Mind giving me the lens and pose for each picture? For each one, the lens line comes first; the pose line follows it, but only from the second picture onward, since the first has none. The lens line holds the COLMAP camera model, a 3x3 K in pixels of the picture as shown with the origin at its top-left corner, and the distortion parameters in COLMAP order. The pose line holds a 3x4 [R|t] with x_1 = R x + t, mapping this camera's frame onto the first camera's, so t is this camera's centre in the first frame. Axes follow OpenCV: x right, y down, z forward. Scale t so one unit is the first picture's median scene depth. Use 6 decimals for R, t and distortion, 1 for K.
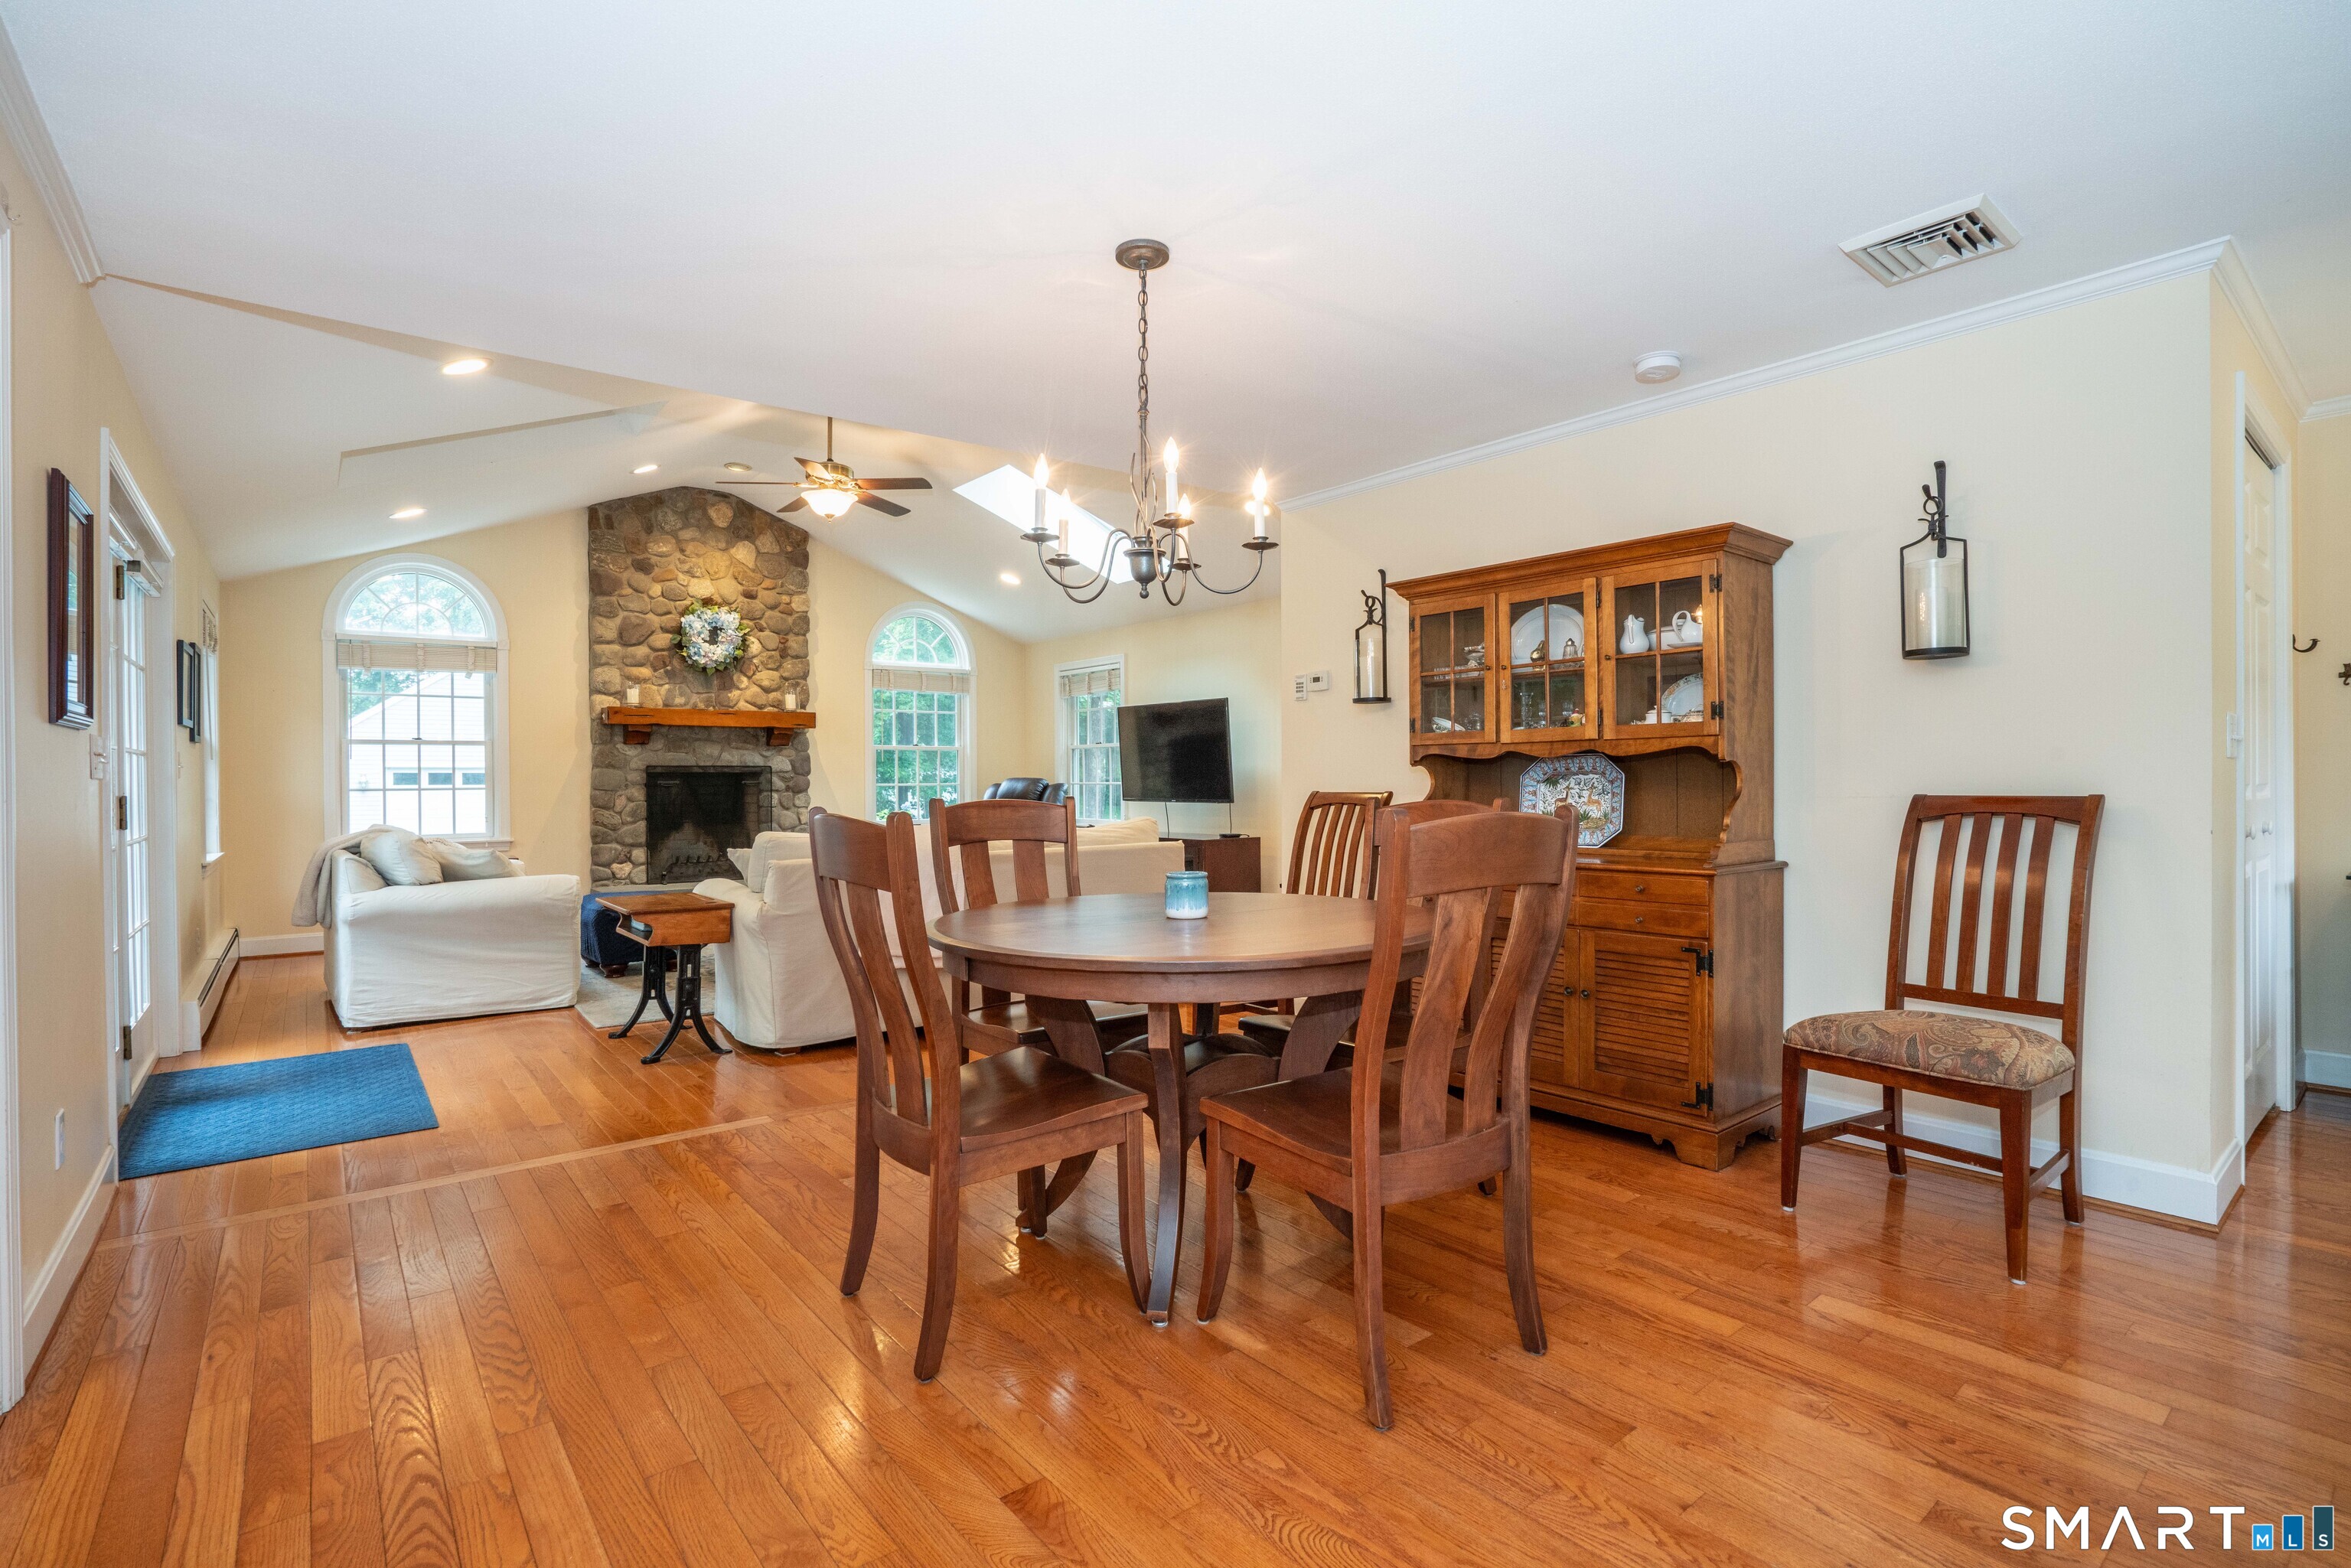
lens RADIAL K [[1109.9, 0, 1175.5], [0, 1109.9, 784.0], [0, 0, 1]] dist [-0.043130, 0.000315]
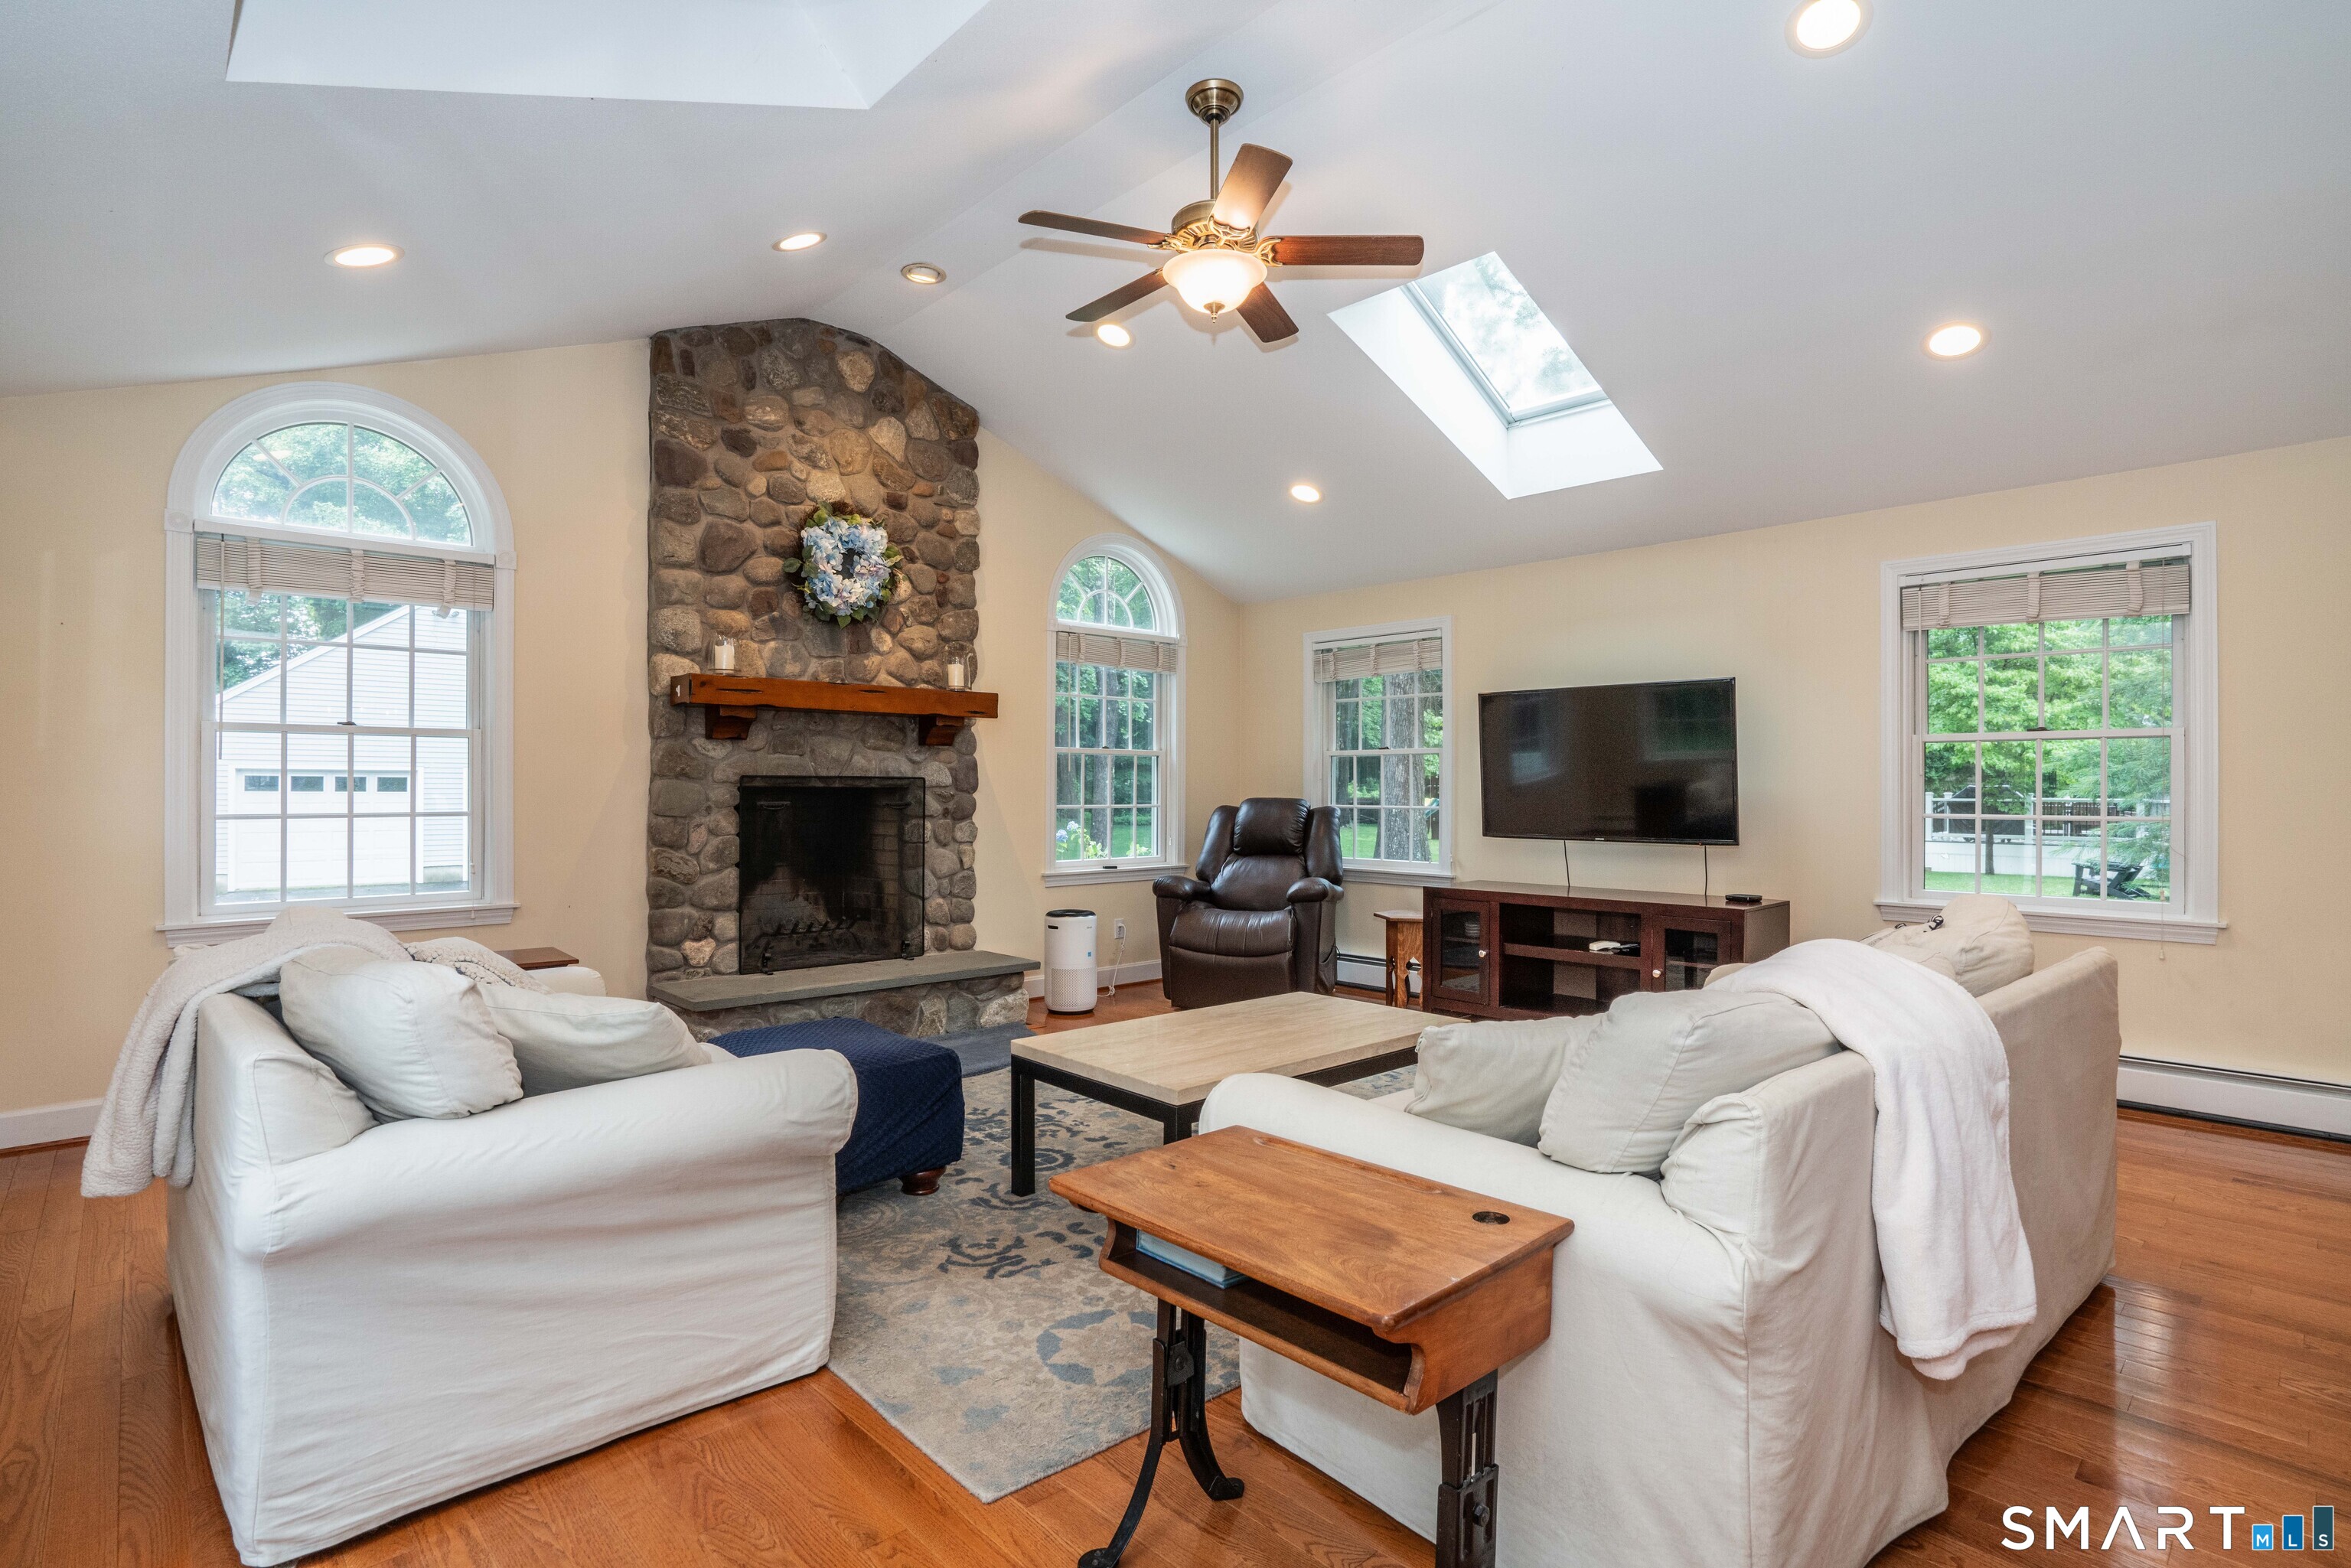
lens RADIAL K [[1147.7, 0, 1175.5], [0, 1147.7, 784.0], [0, 0, 1]] dist [-0.051301, 0.017128]
pose [[0.996992, 0.008905, 0.076993, -0.289914], [-0.008150, 0.999916, -0.010120, -0.007603], [-0.077077, 0.009462, 0.996980, 0.360372]]
